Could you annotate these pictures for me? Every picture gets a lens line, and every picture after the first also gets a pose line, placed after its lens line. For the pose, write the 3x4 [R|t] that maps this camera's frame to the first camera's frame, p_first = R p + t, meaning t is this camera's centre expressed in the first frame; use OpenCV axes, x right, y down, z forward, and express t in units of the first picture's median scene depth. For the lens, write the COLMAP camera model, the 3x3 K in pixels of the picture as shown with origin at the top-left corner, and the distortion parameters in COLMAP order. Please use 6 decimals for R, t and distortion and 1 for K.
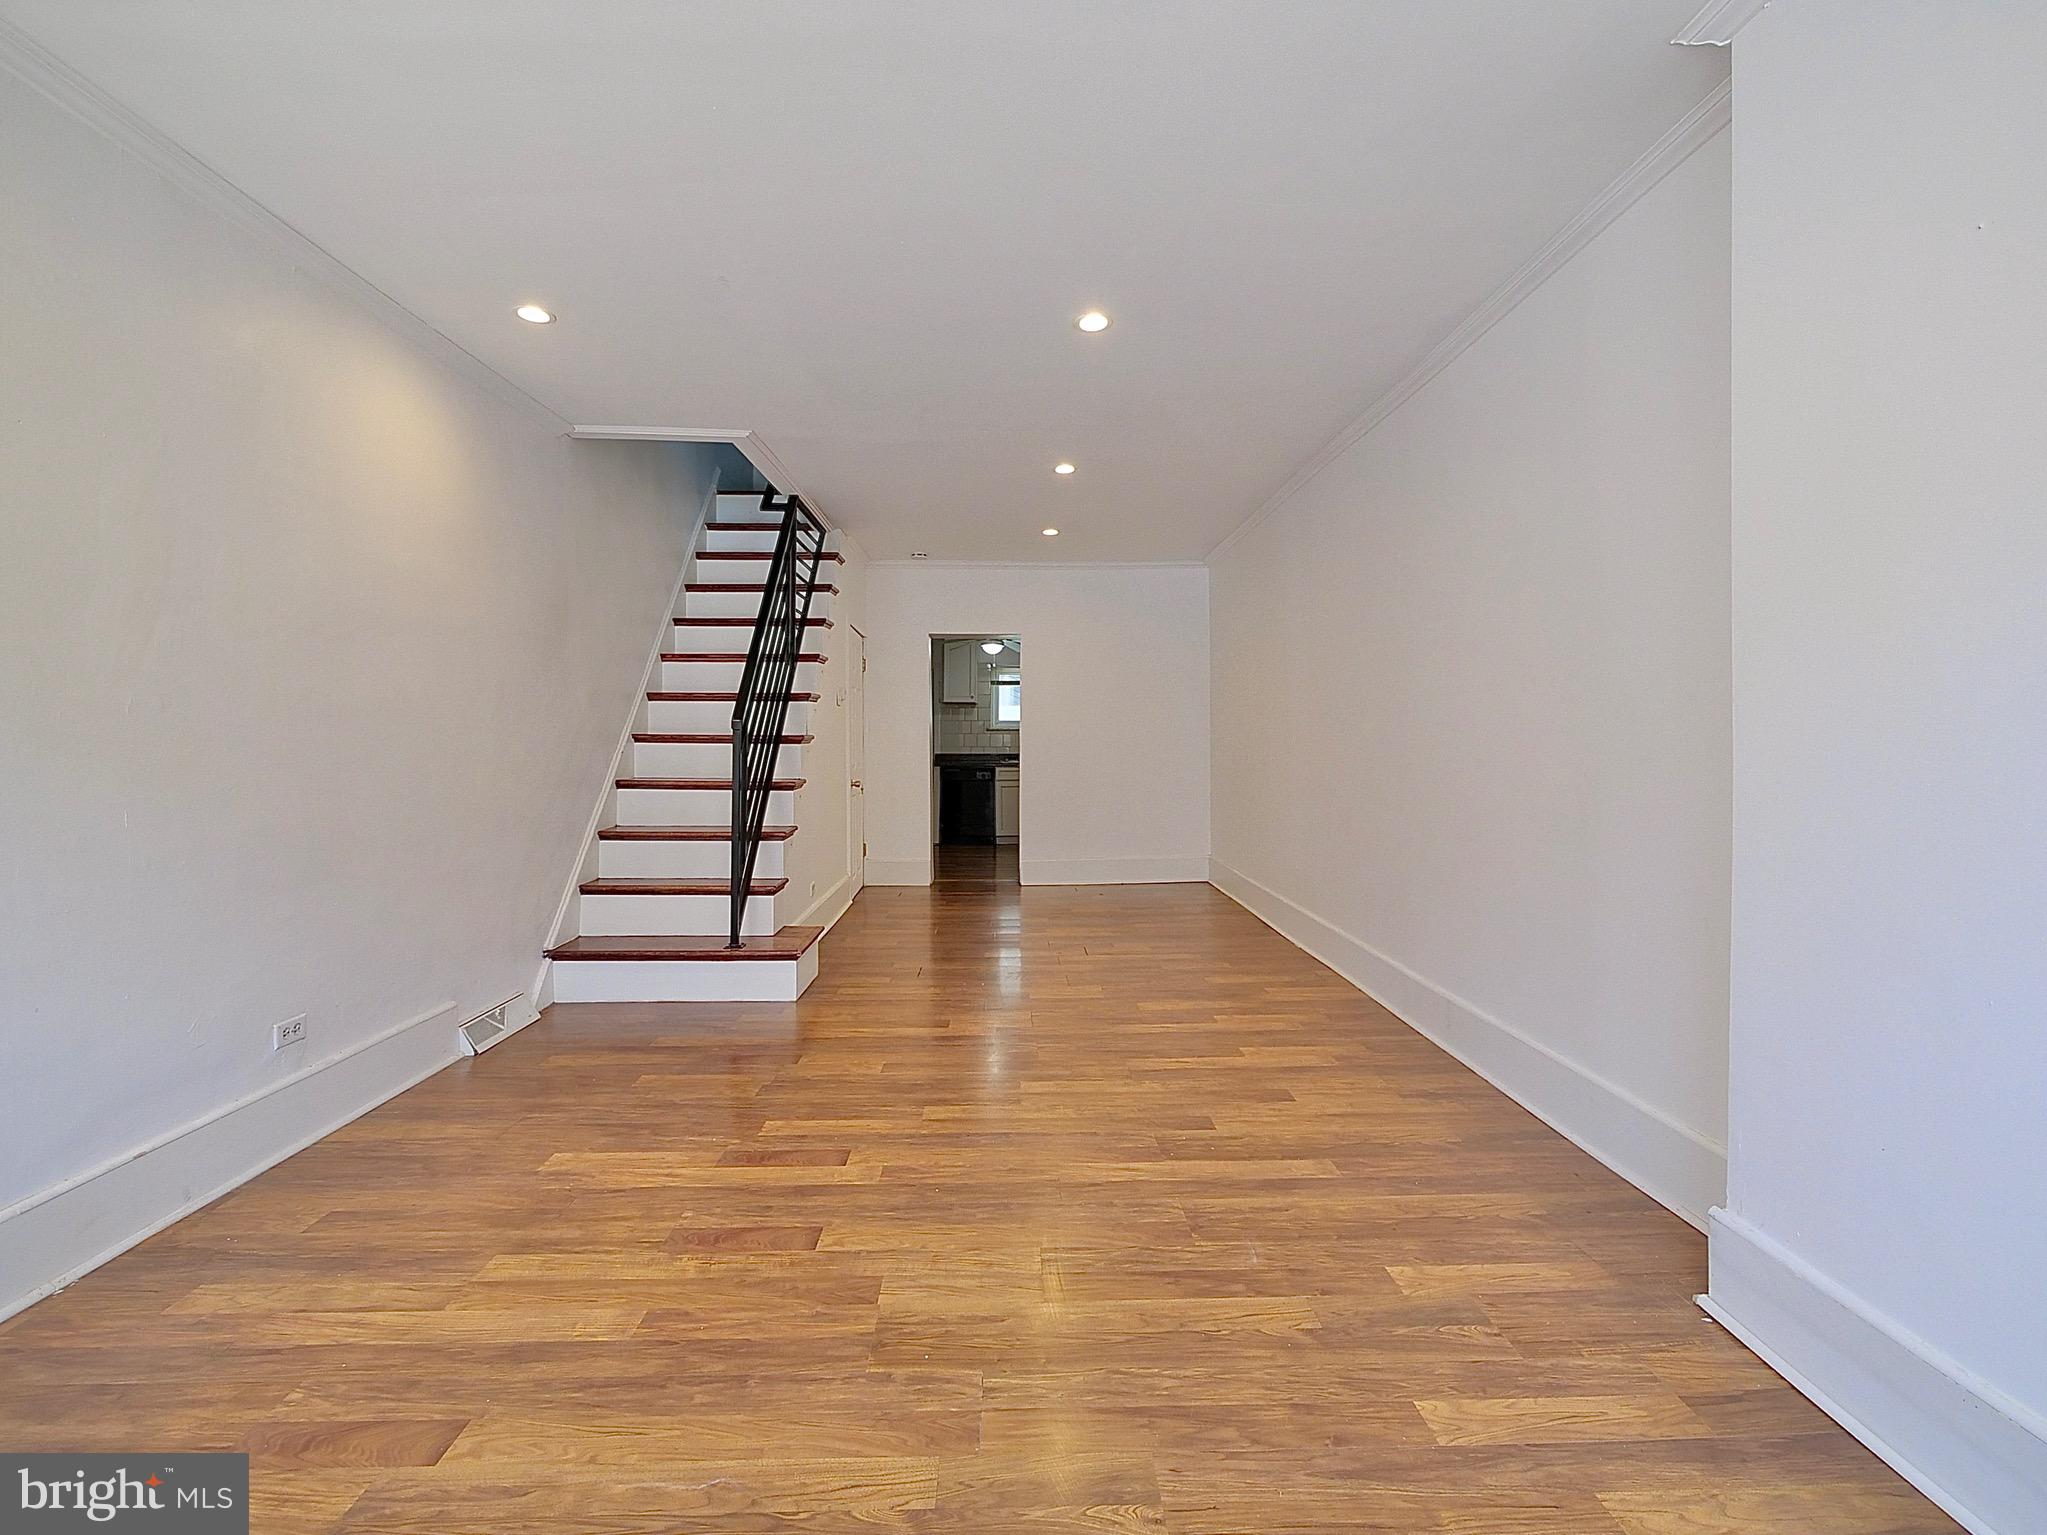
lens RADIAL K [[934.0, 0, 1028.8], [0, 934.0, 739.7], [0, 0, 1]] dist [-0.004047, 0.000191]
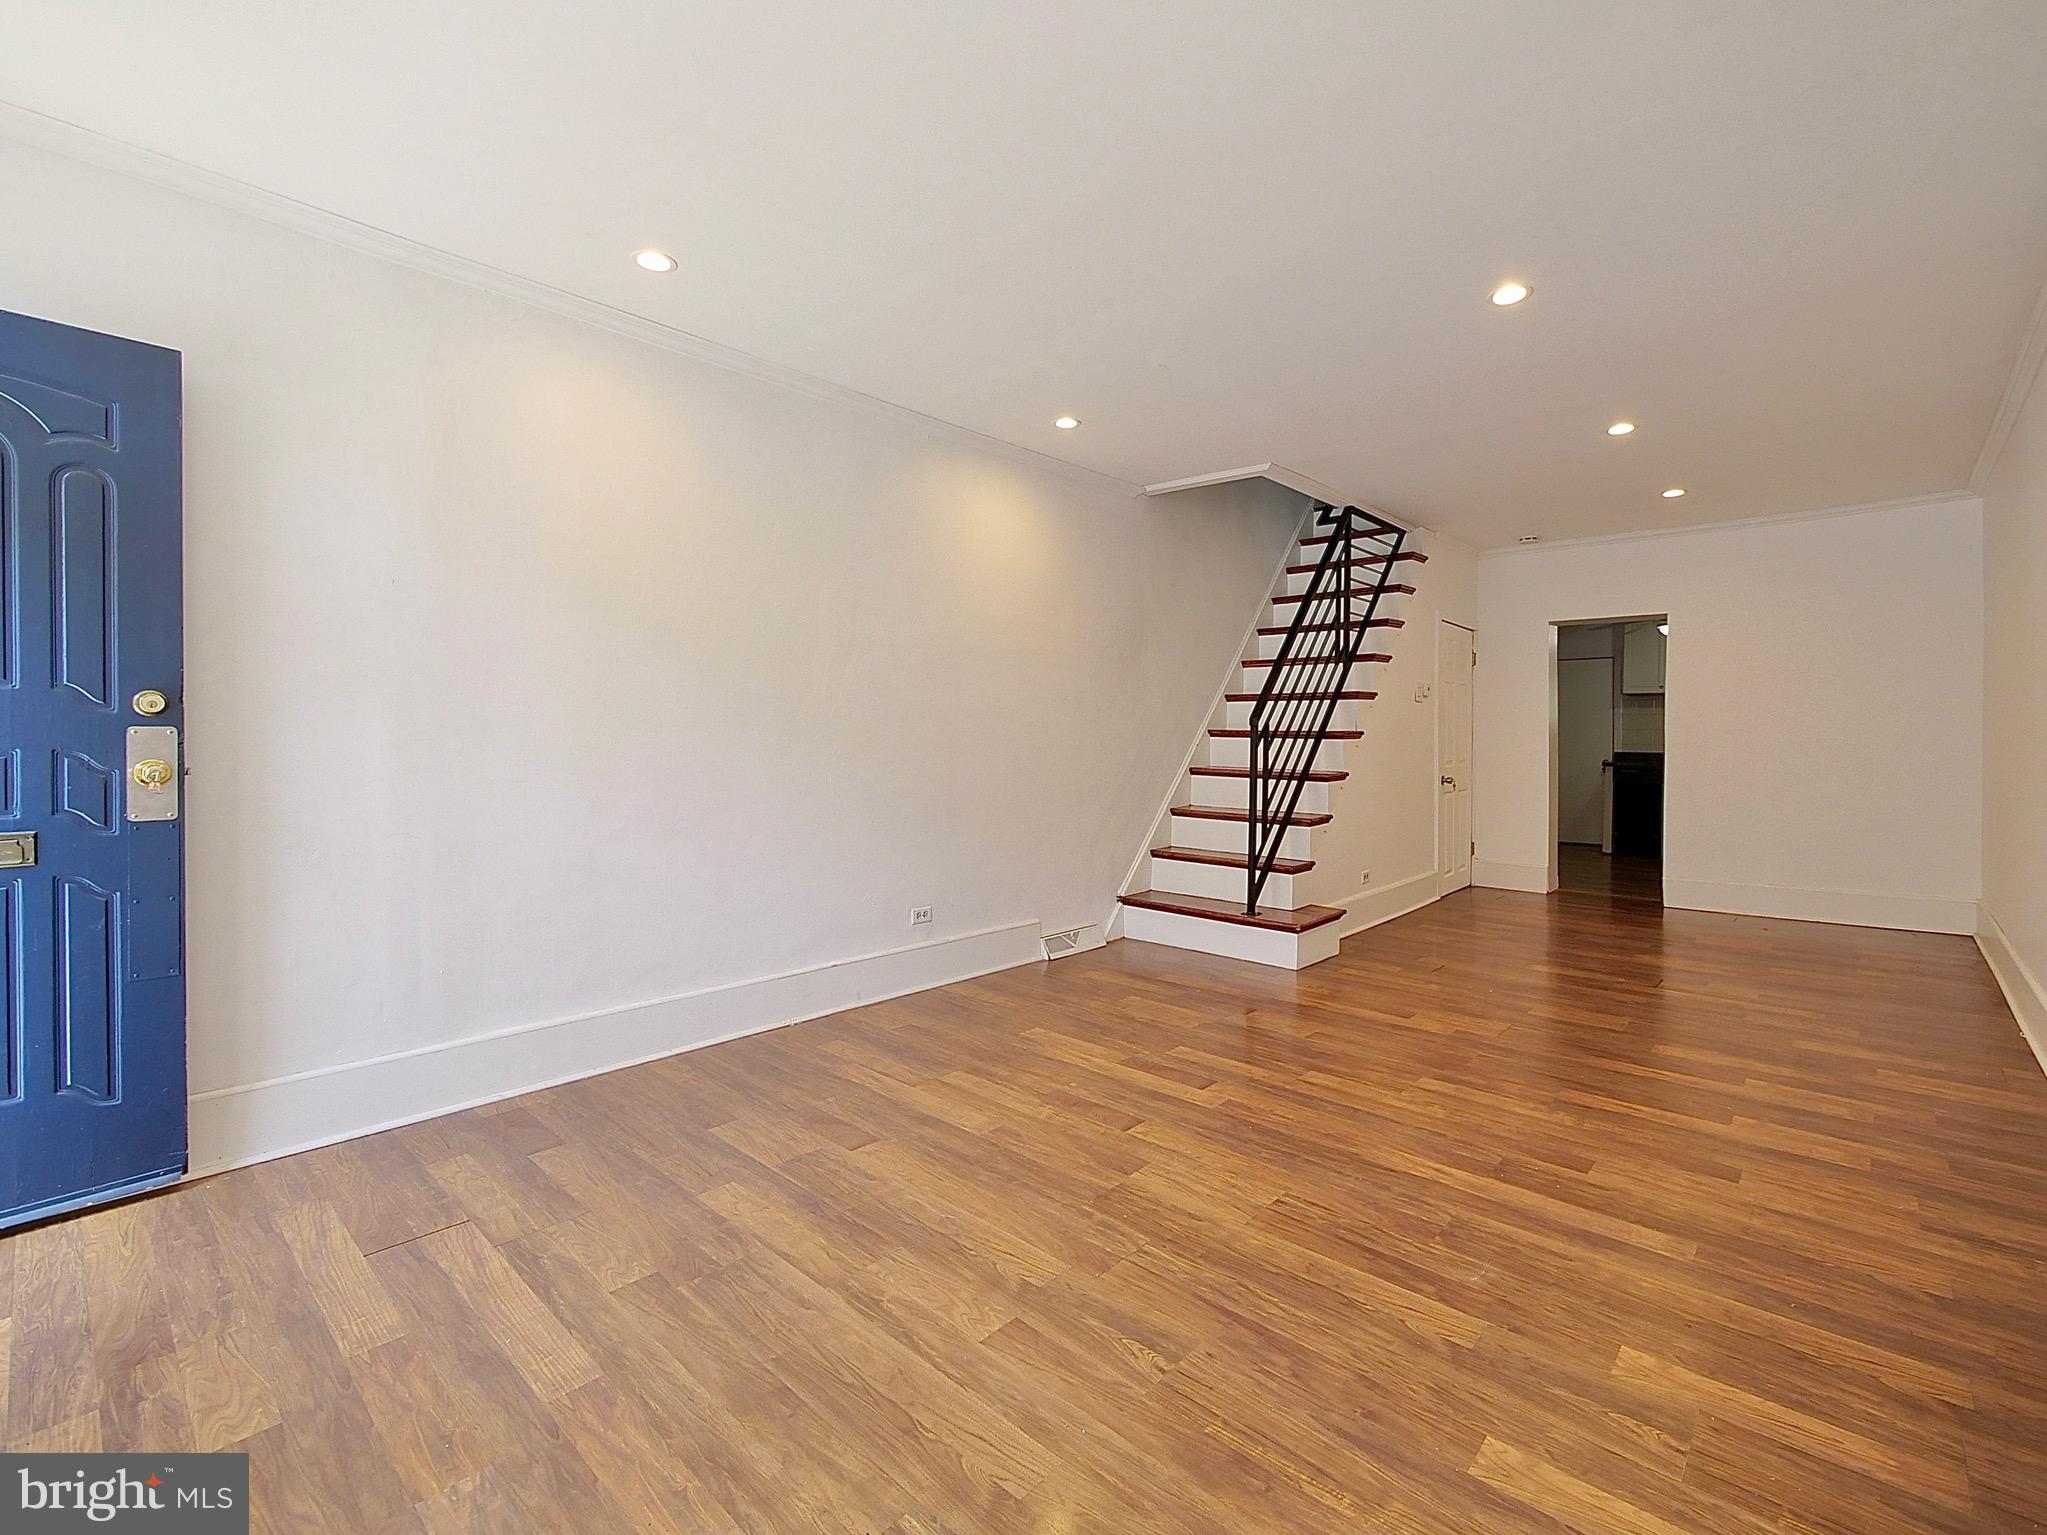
lens RADIAL K [[910.0, 0, 1039.3], [0, 910.0, 741.4], [0, 0, 1]] dist [-0.003179, -0.000474]
pose [[0.718716, 0.008607, -0.695250, 0.423894], [-0.004015, 0.999958, 0.008228, -0.000754], [0.695292, -0.003122, 0.718721, 0.013267]]
